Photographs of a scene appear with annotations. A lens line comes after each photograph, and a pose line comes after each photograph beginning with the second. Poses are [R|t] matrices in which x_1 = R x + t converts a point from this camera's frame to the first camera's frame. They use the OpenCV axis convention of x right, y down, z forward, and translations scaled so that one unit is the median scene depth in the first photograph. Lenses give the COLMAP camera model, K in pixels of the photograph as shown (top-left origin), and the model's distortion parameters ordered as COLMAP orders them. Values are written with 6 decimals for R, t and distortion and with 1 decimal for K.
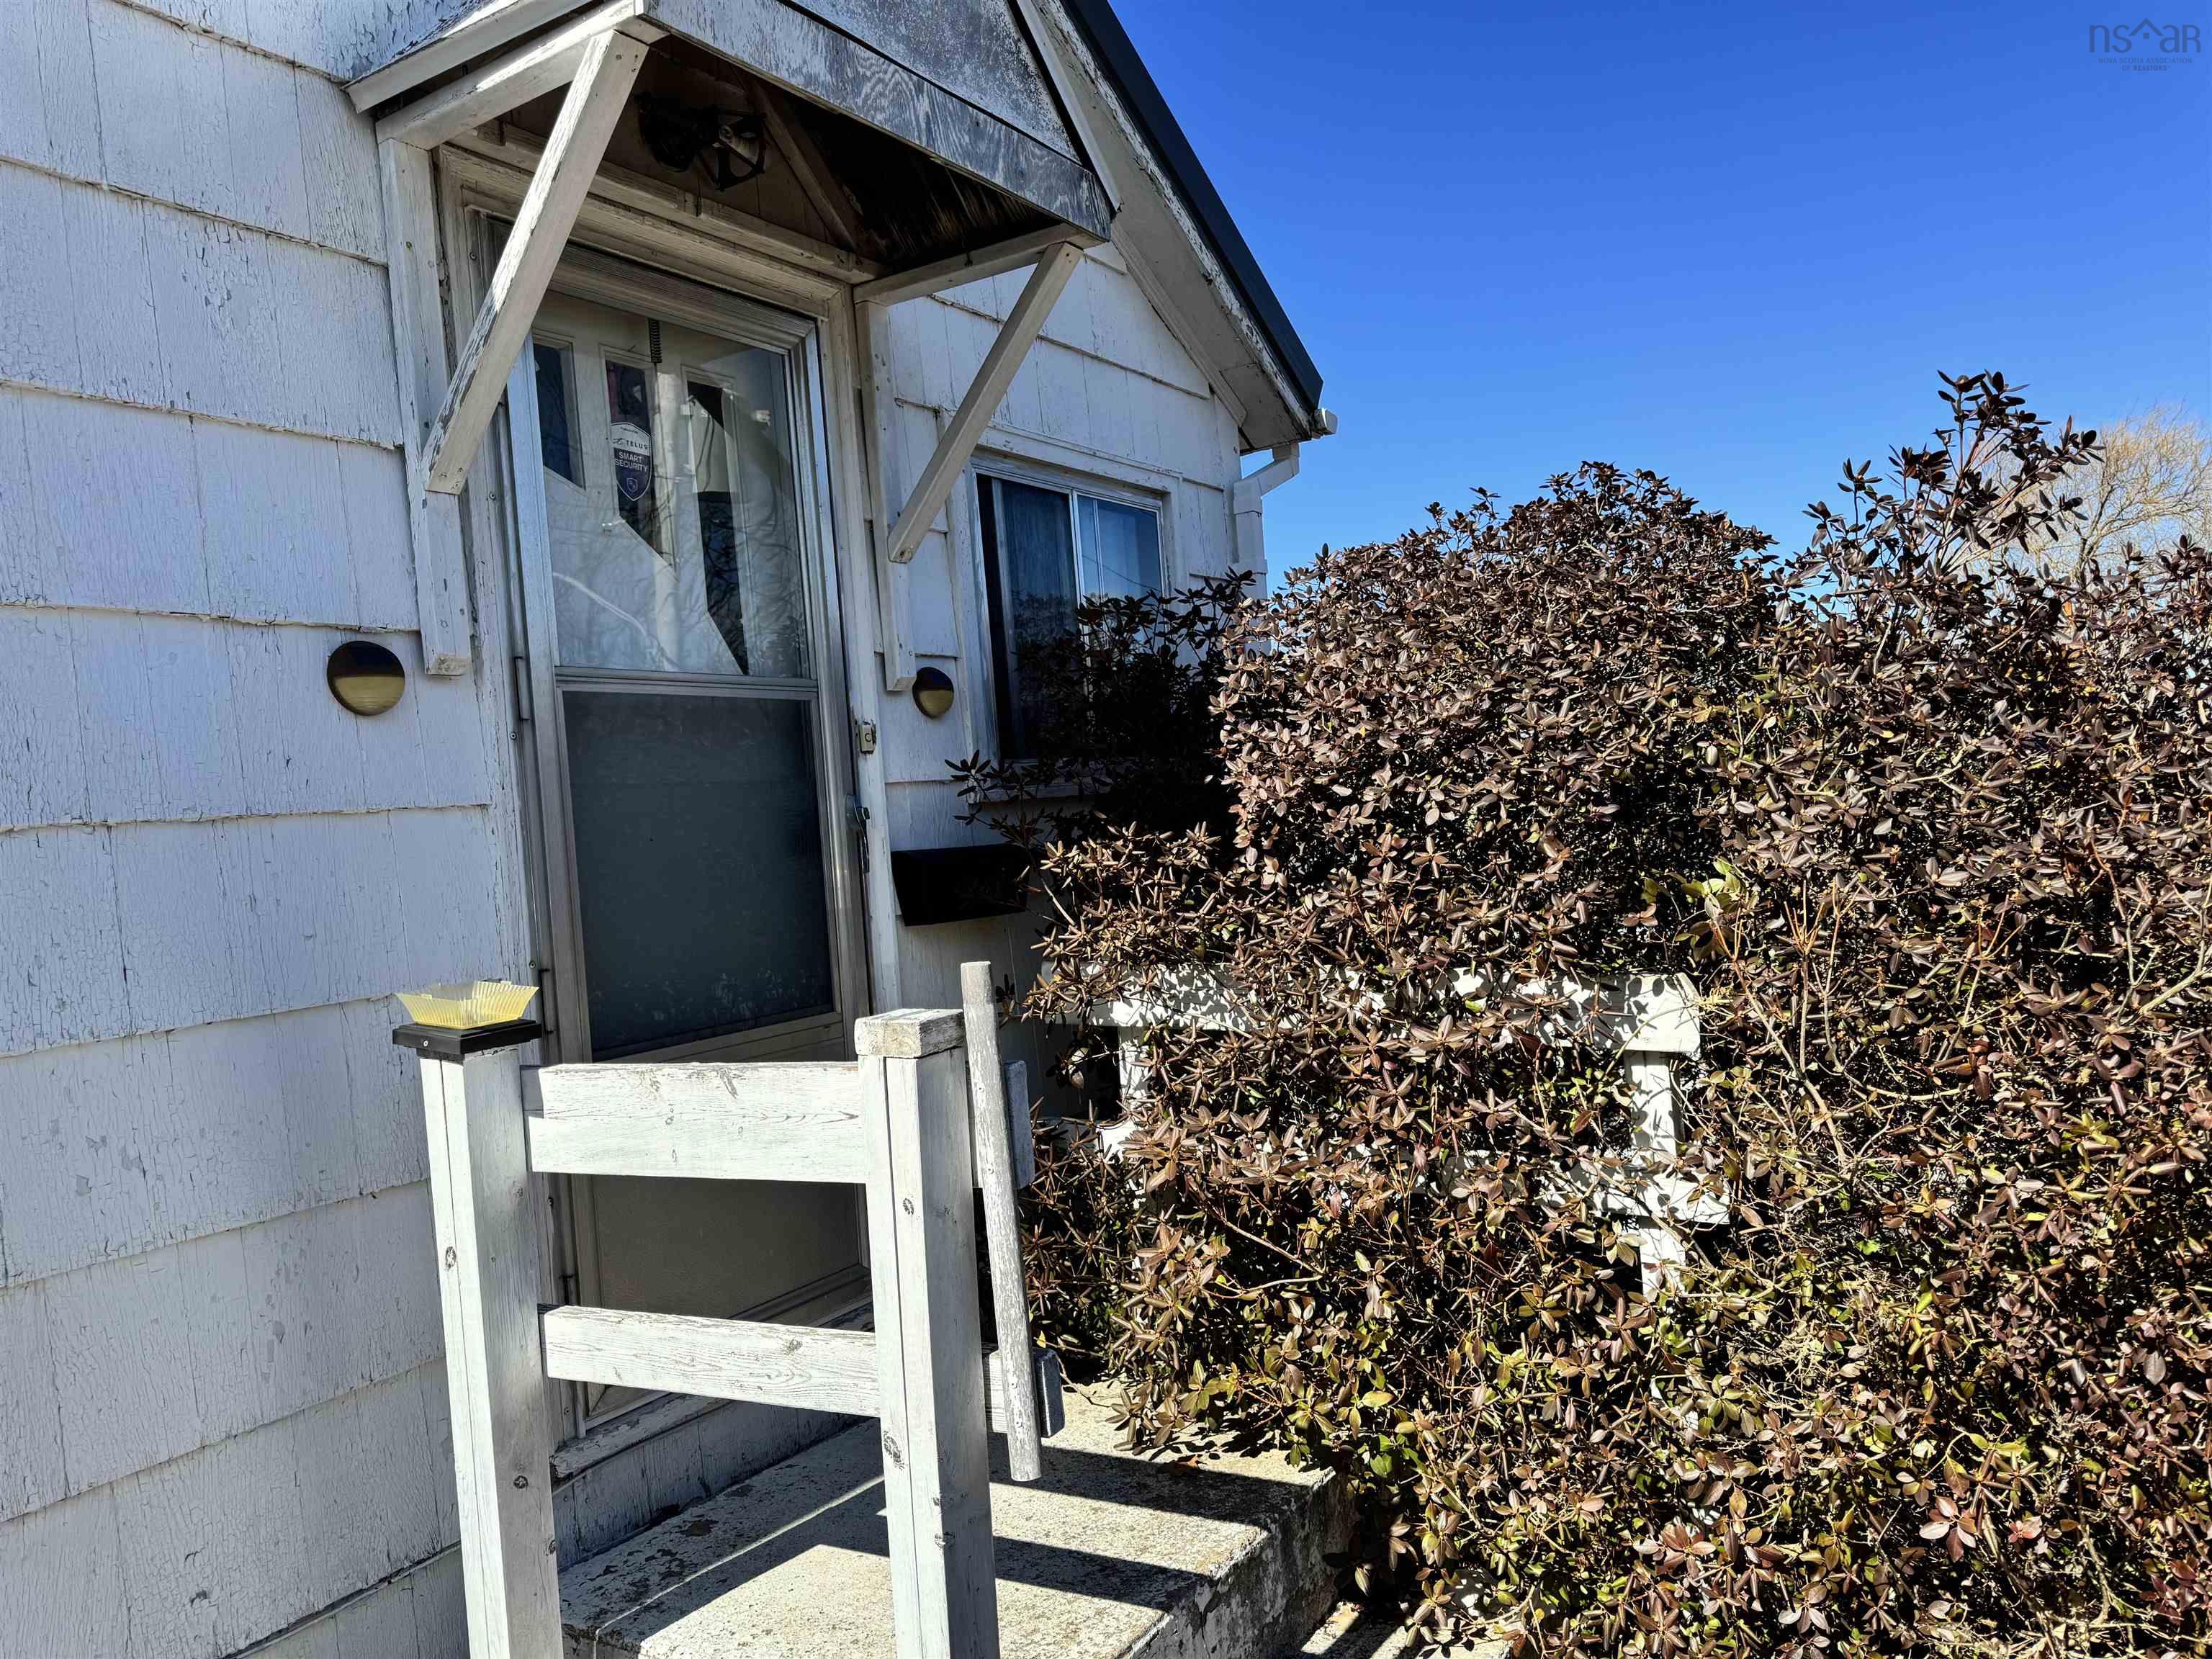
lens RADIAL K [[1573.3, 0, 1099.9], [0, 1573.3, 830.3], [0, 0, 1]] dist [0.067257, -0.073220]
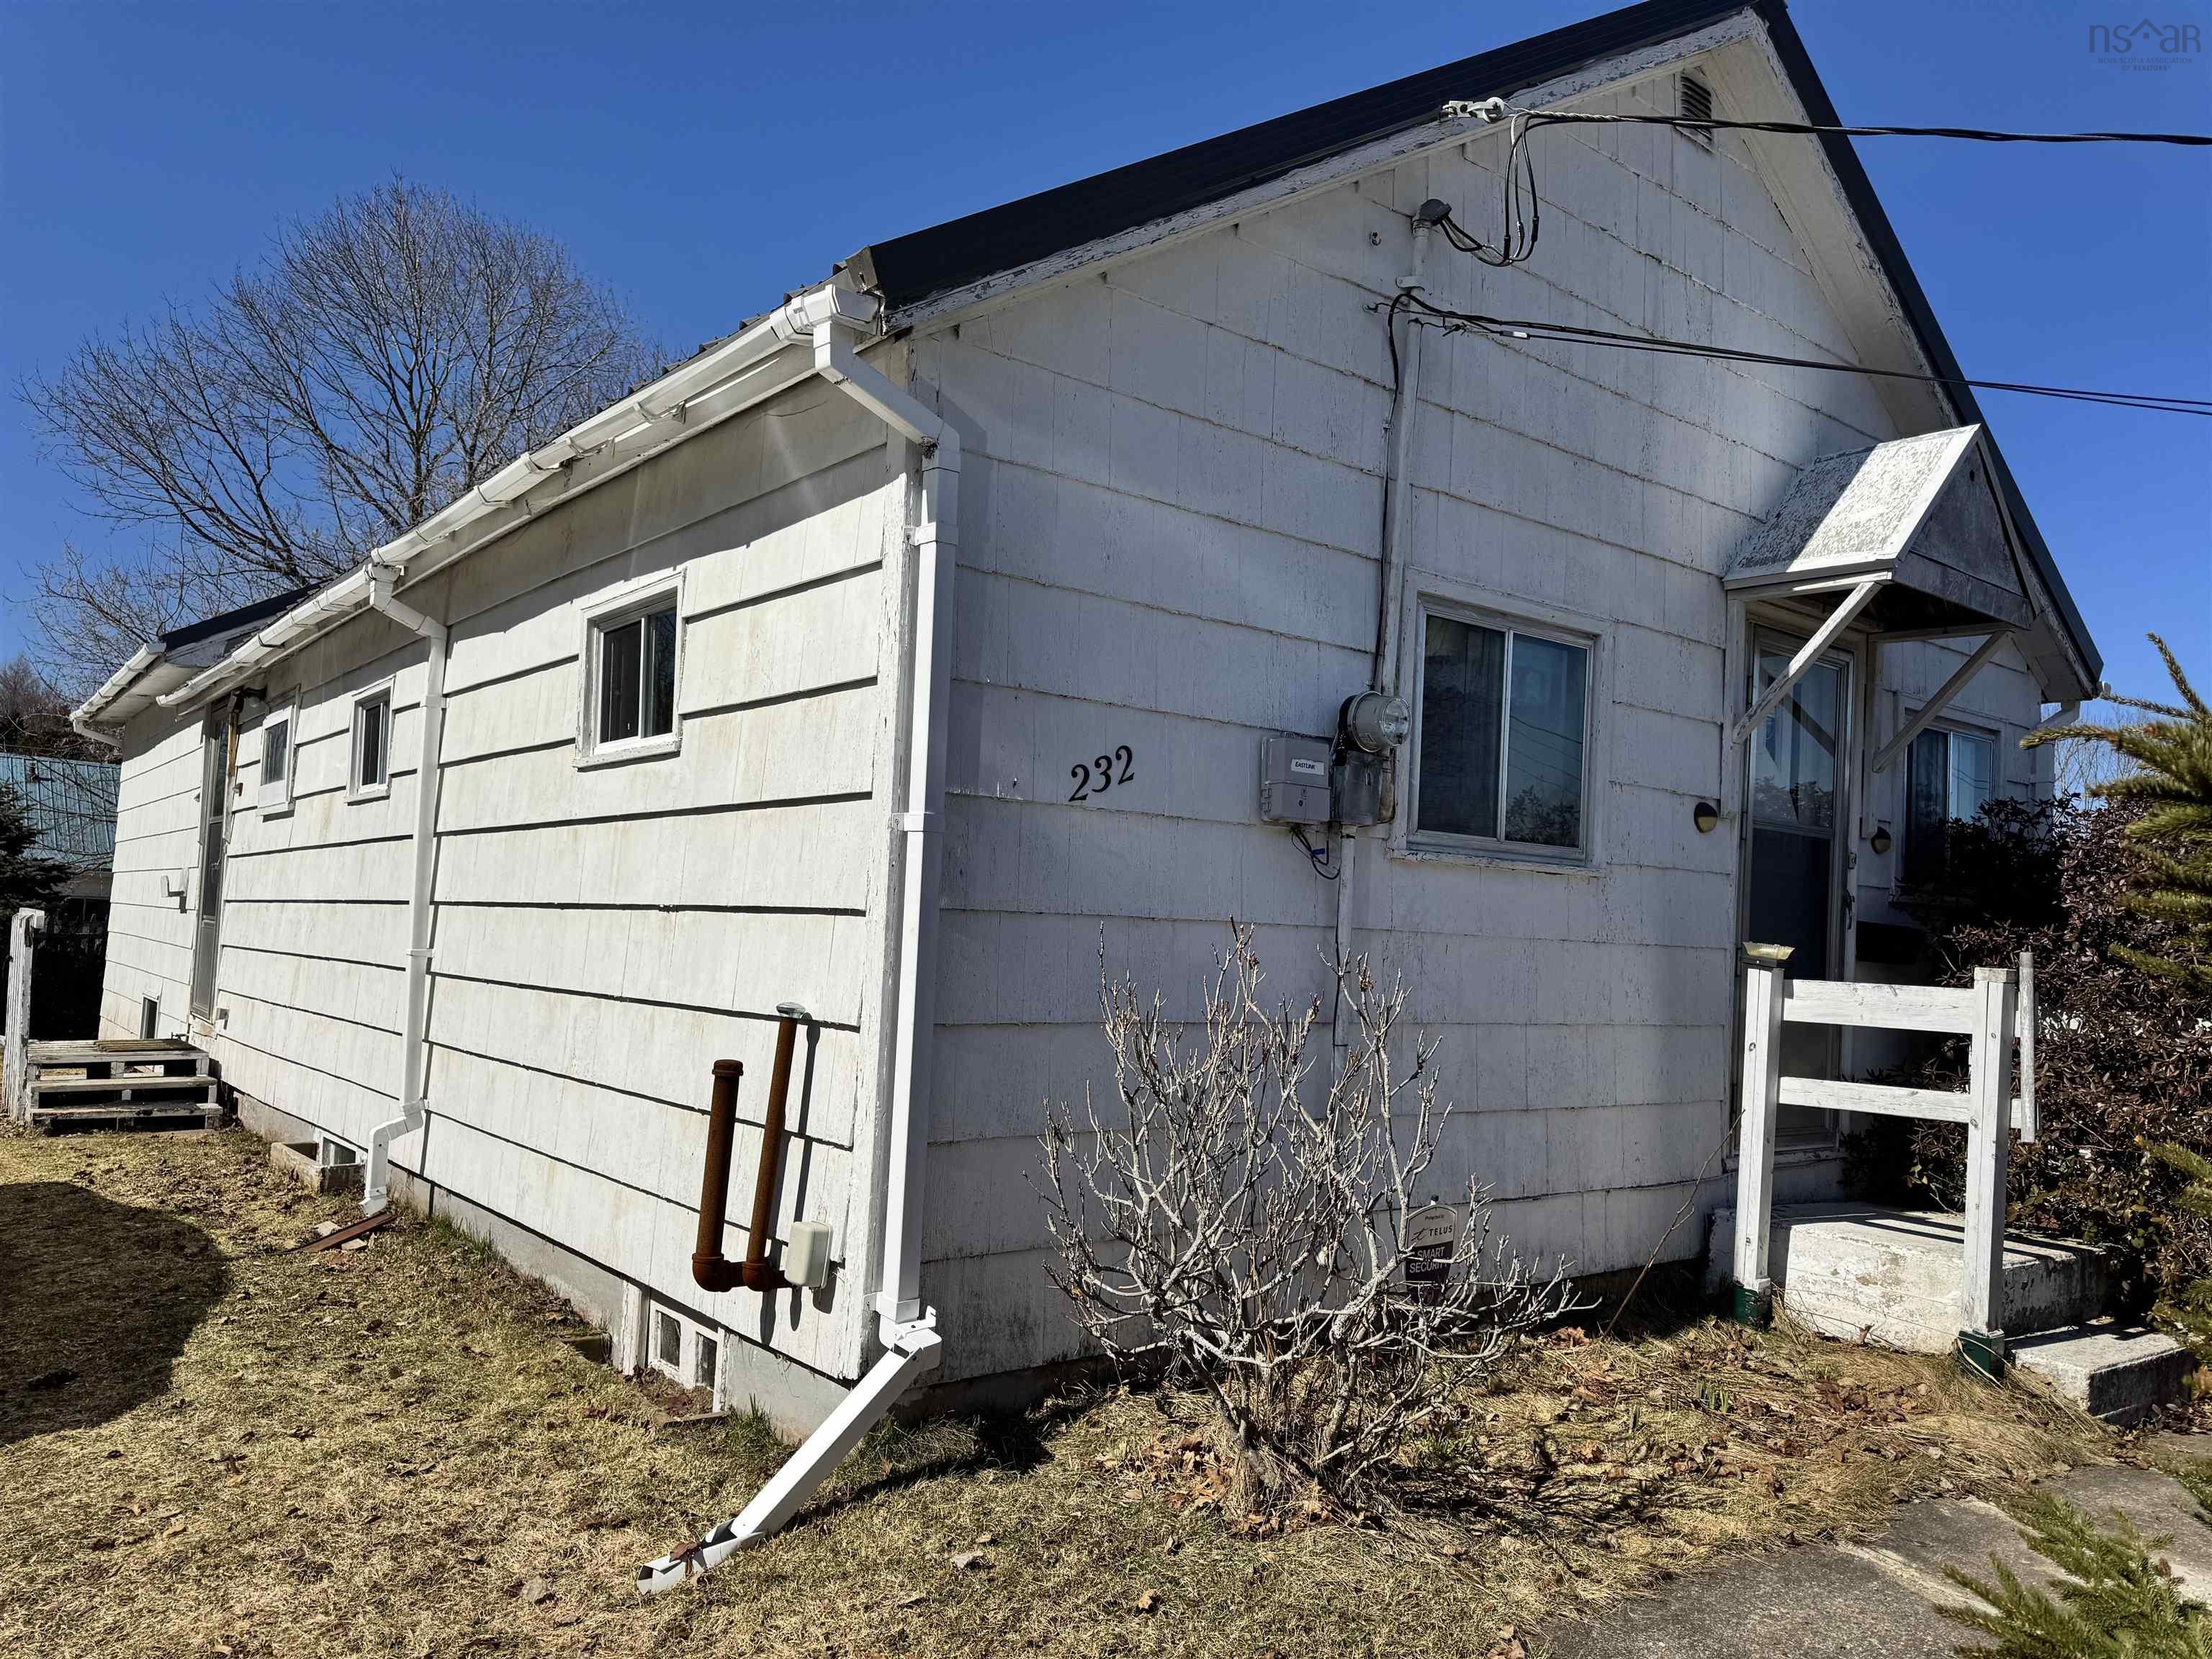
lens RADIAL K [[1573.3, 0, 1112.1], [0, 1573.3, 836.7], [0, 0, 1]] dist [0.067257, -0.073220]
pose [[0.942528, 0.107776, -0.316266, -0.531107], [-0.126332, 0.991233, -0.038703, 0.141005], [0.309322, 0.076433, 0.947881, -1.571533]]
